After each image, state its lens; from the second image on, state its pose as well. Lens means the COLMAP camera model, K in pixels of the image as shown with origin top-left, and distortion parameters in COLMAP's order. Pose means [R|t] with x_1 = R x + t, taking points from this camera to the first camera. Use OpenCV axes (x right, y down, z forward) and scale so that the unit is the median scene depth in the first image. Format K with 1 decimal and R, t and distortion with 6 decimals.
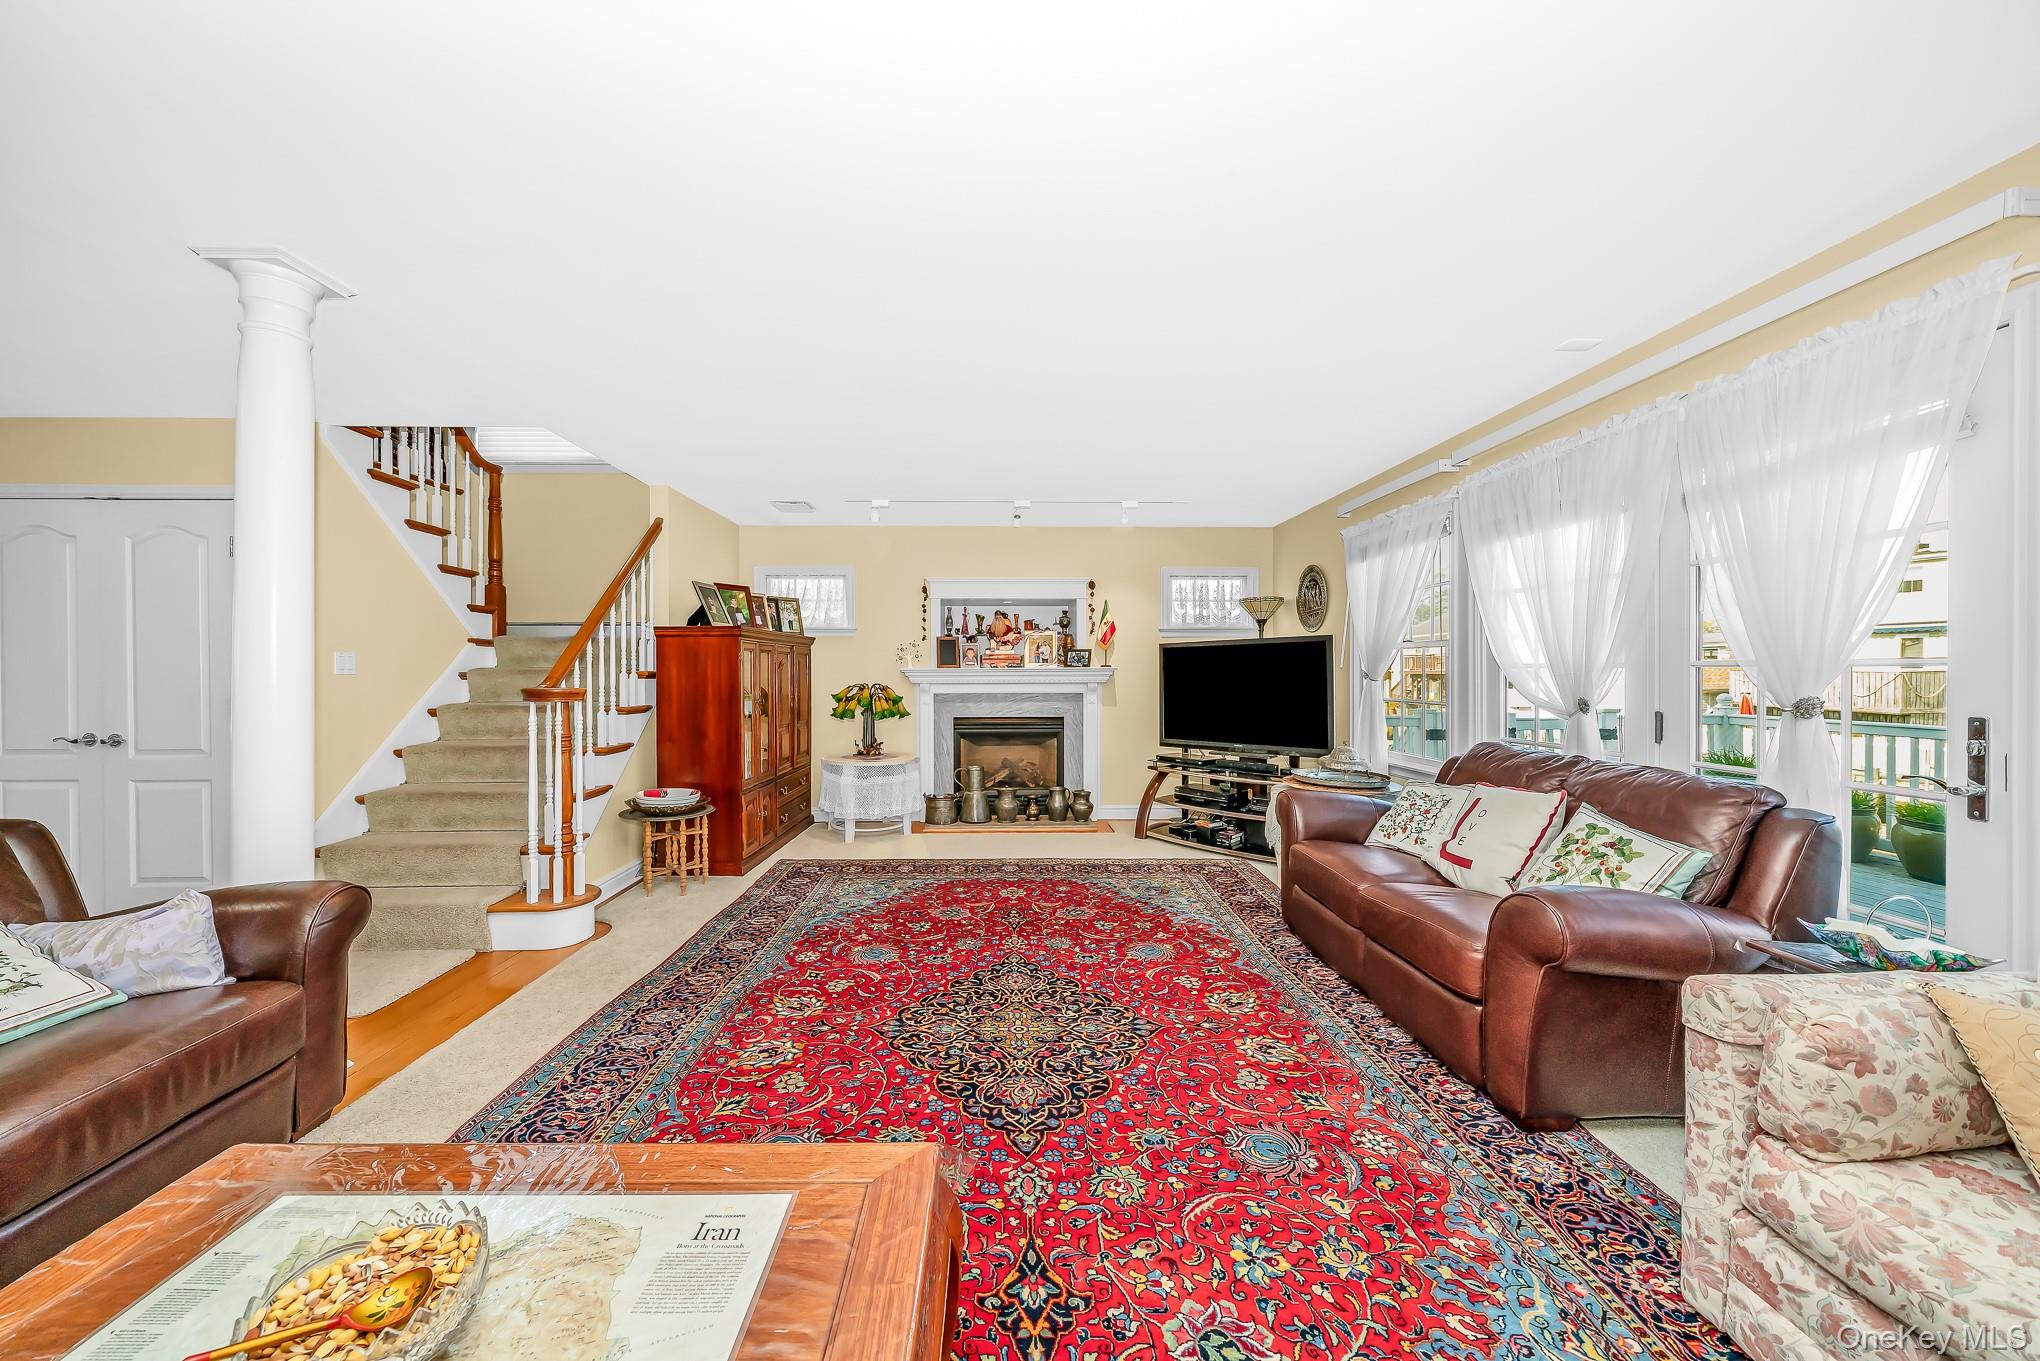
lens RADIAL K [[721.3, 0, 1017.5], [0, 721.3, 673.9], [0, 0, 1]] dist [-0.000150, -0.000059]
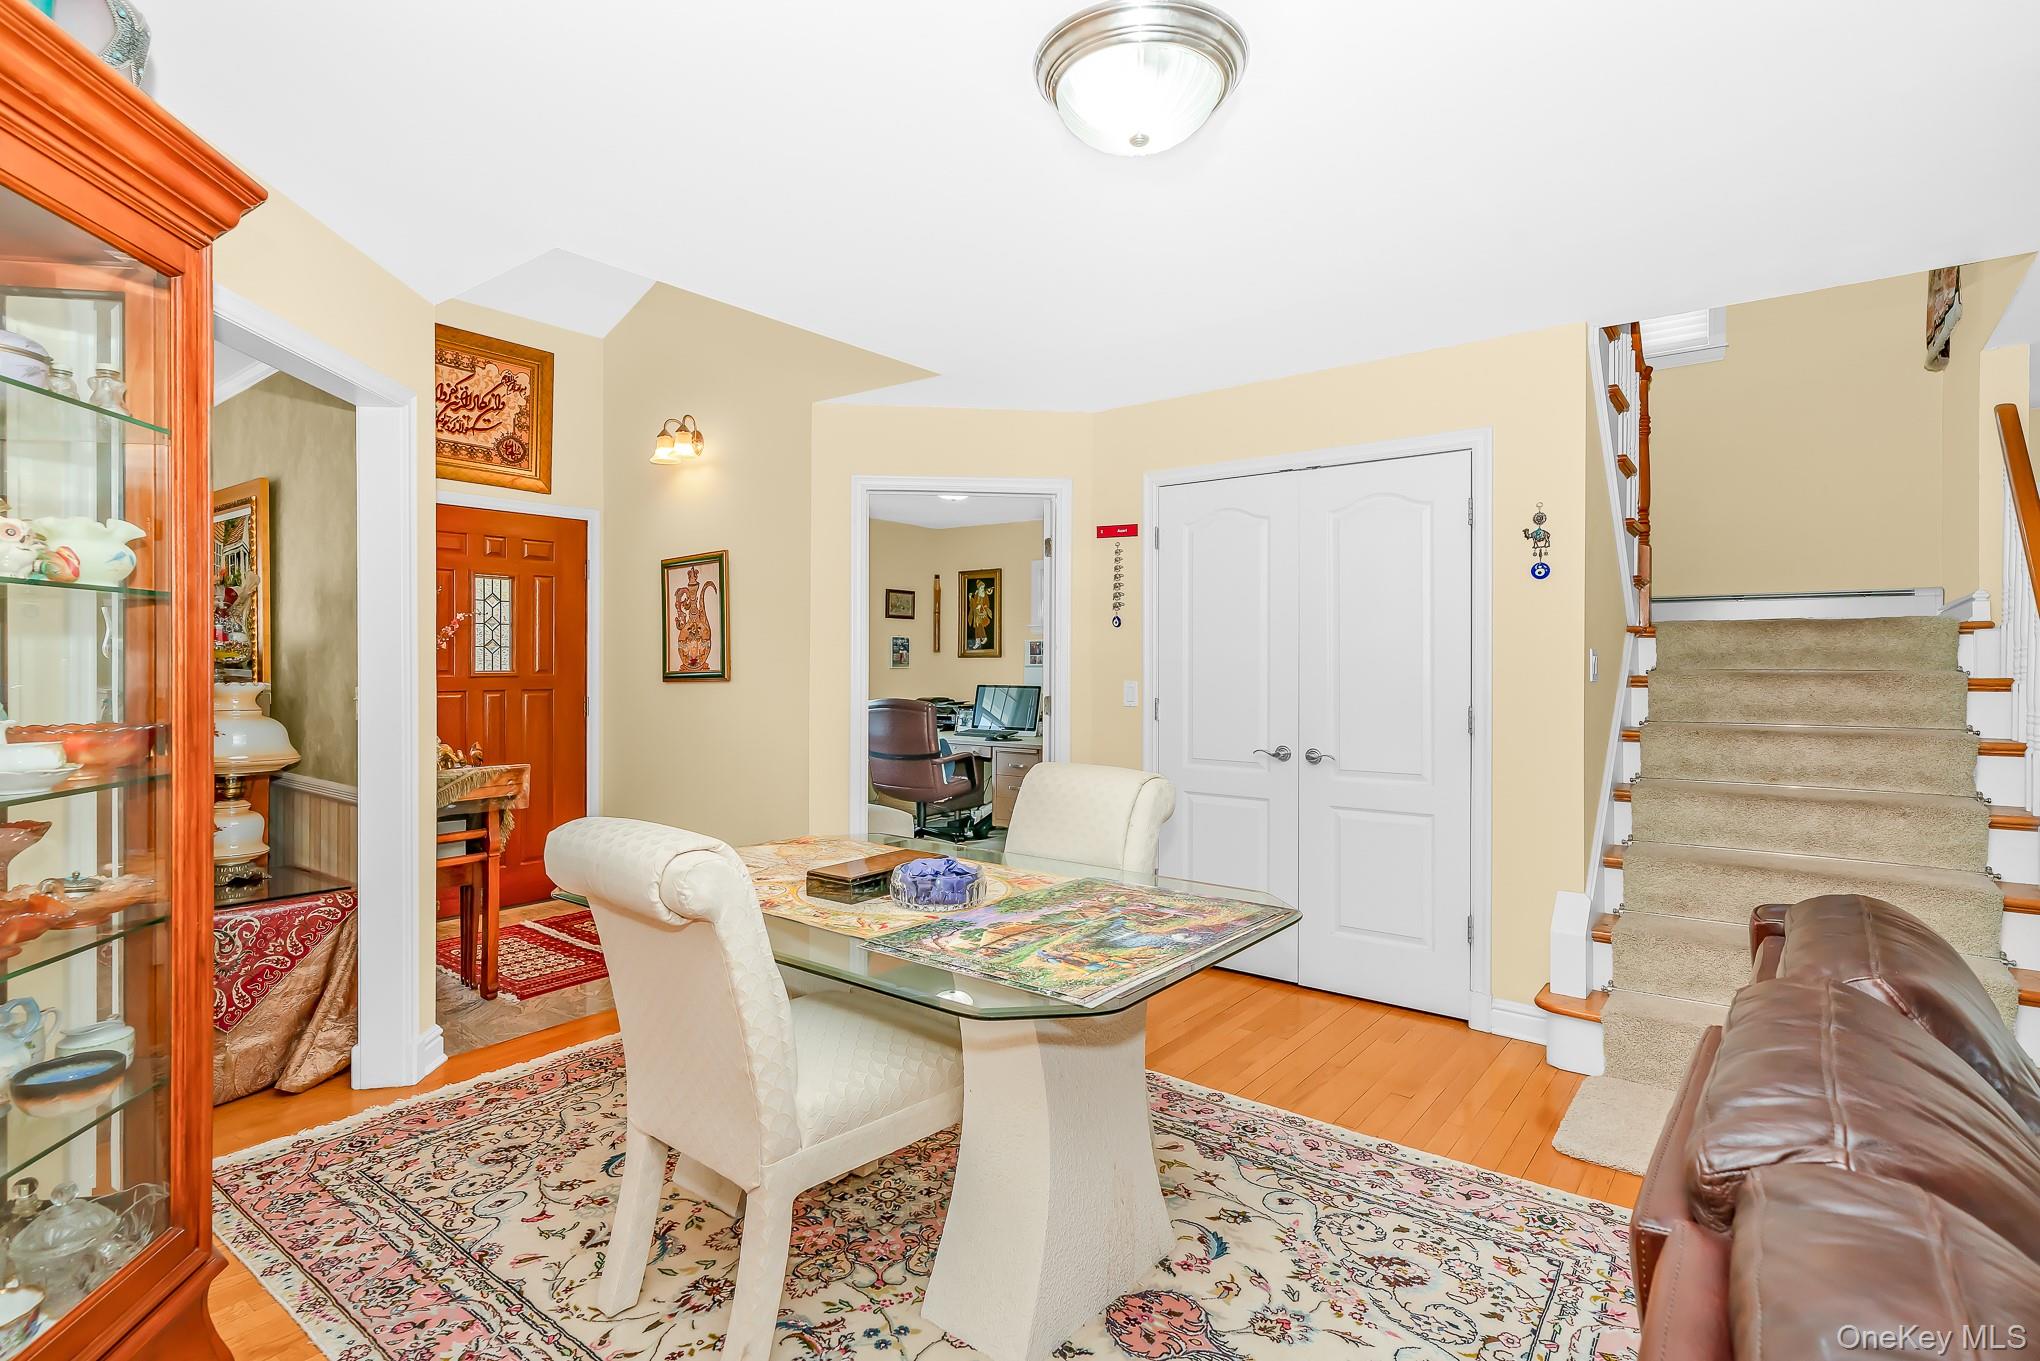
lens RADIAL K [[955.4, 0, 1020.4], [0, 955.4, 676.9], [0, 0, 1]] dist [0.000276, -0.000007]
pose [[0.759693, 0.007237, -0.650241, -0.664741], [-0.005495, 0.999974, 0.004710, -0.002788], [0.650258, -0.000005, 0.759713, -0.053410]]
